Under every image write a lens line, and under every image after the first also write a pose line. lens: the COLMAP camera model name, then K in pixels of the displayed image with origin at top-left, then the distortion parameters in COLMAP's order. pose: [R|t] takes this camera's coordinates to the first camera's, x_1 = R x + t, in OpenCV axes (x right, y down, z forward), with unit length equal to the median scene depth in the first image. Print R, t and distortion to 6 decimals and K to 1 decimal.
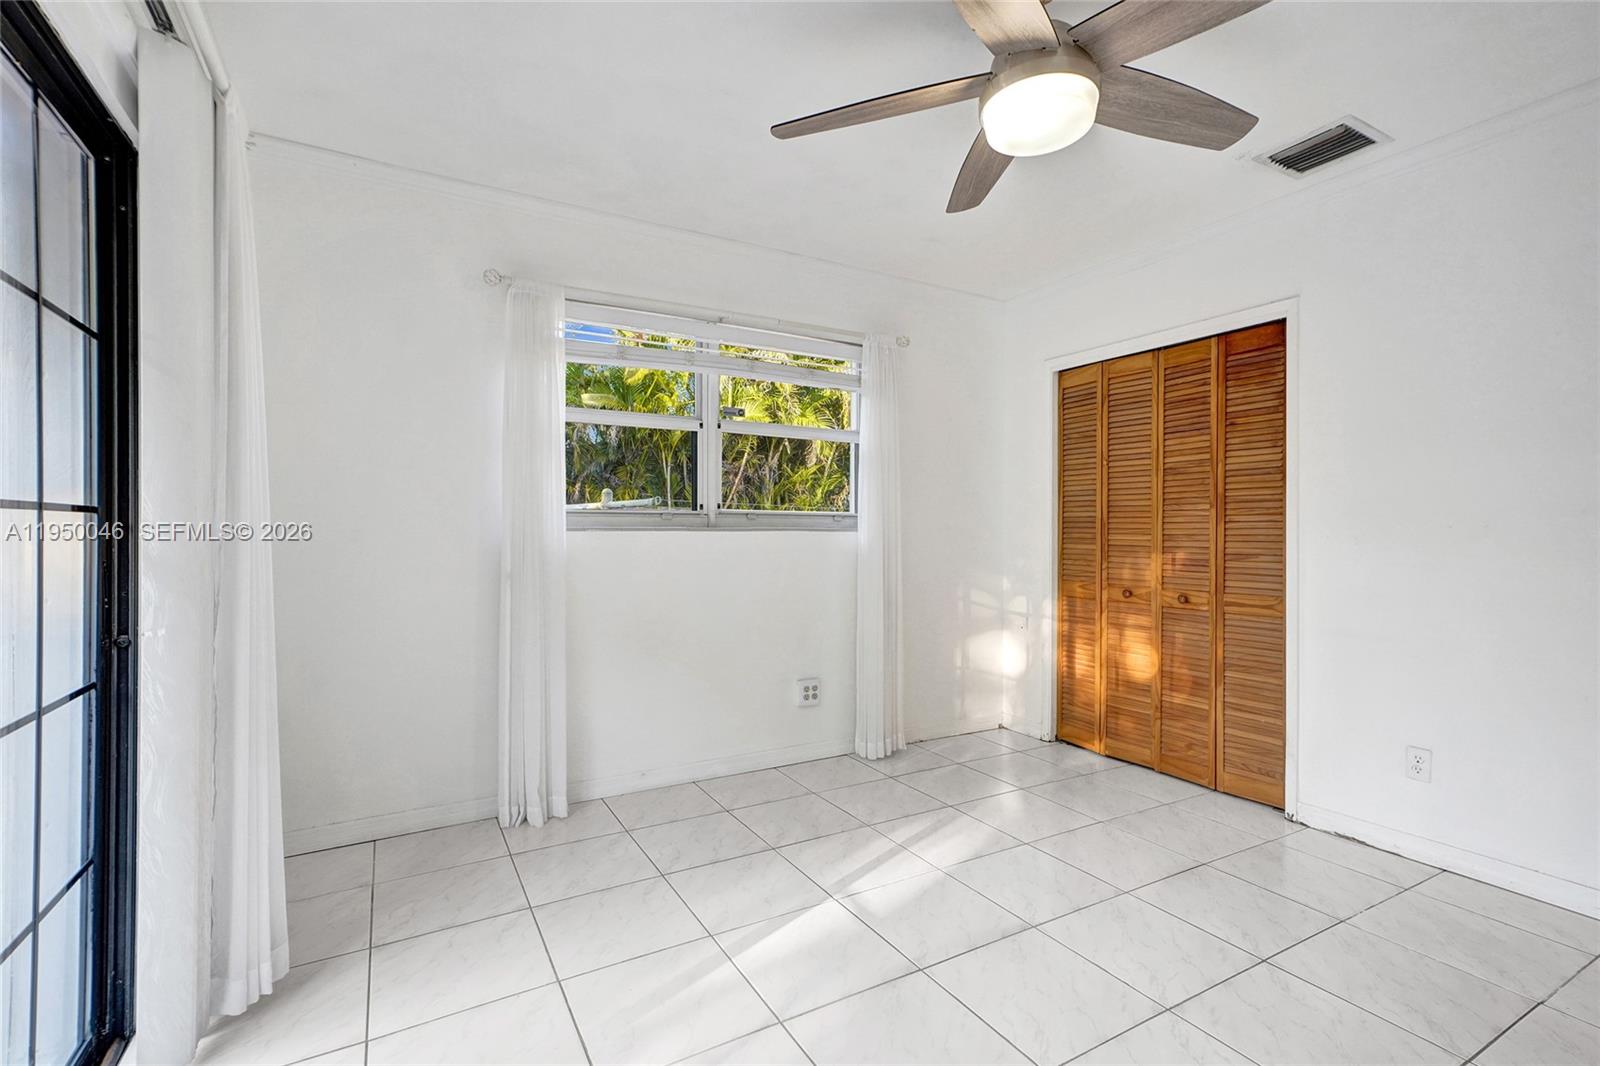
lens RADIAL K [[741.8, 0, 796.5], [0, 741.8, 528.2], [0, 0, 1]] dist [-0.001140, 0.006965]
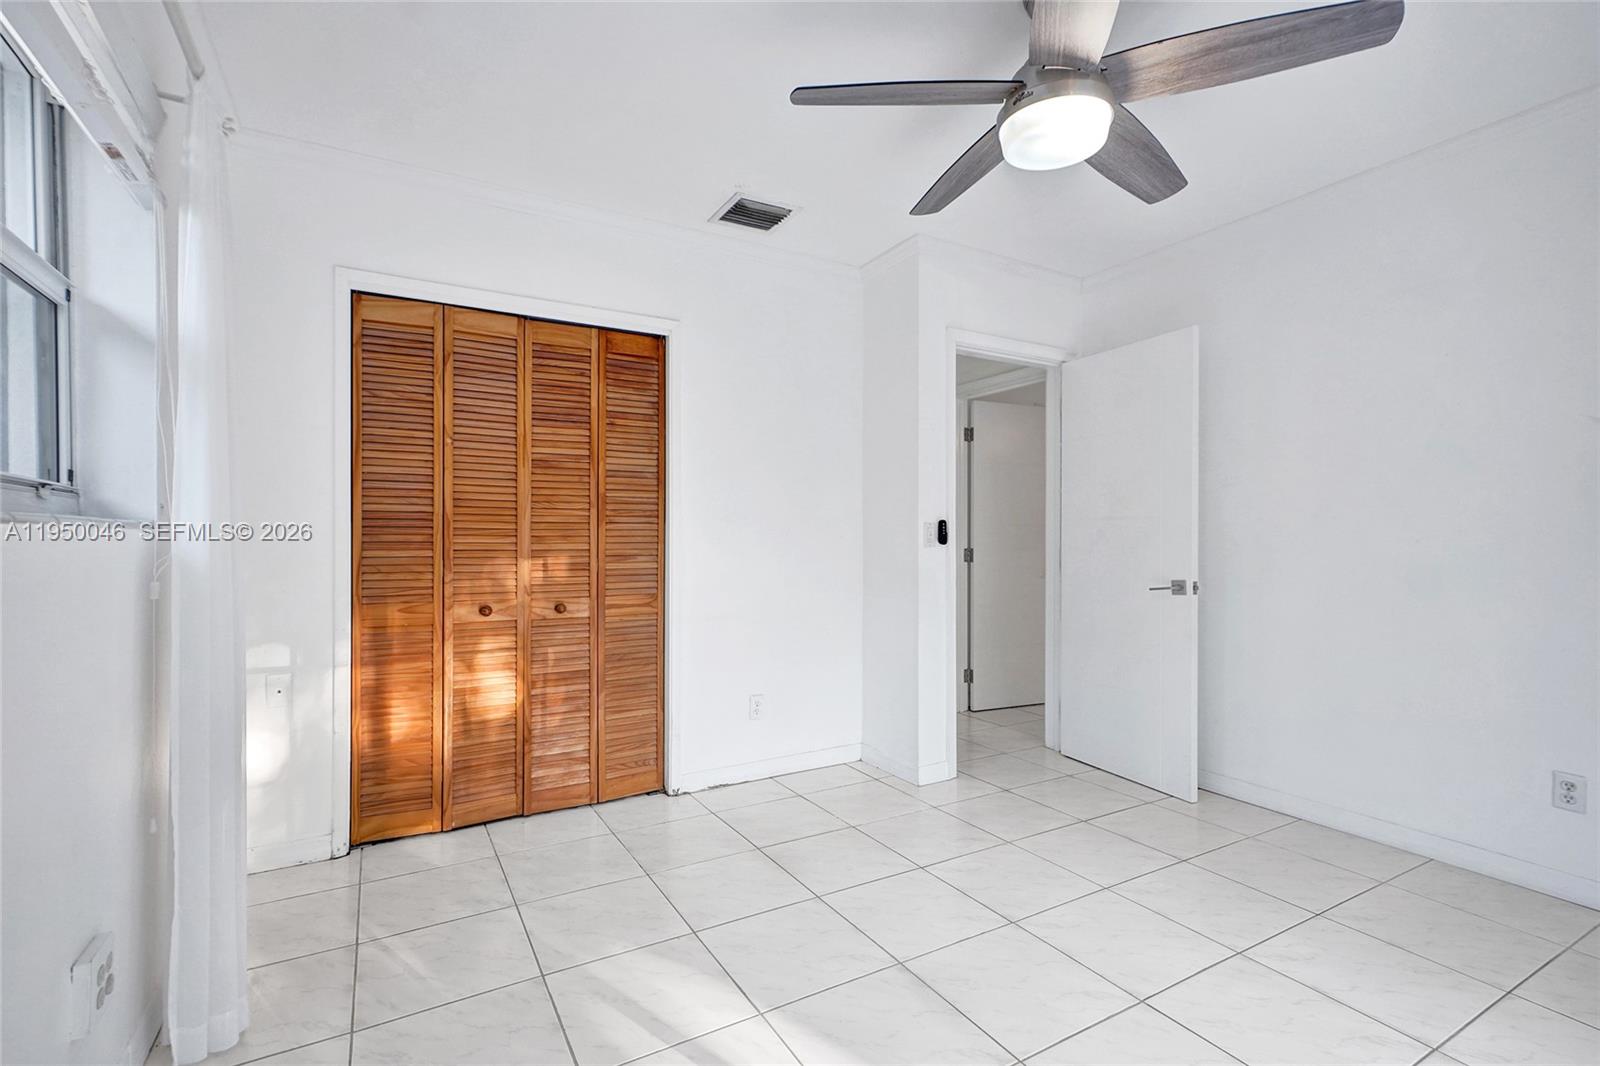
lens RADIAL K [[741.8, 0, 795.6], [0, 741.8, 535.8], [0, 0, 1]] dist [-0.001140, 0.006965]
pose [[-0.019896, -0.002648, 0.999799, -0.367824], [-0.005667, 0.999981, 0.002536, 0.004073], [-0.999786, -0.005616, -0.019910, 0.712208]]
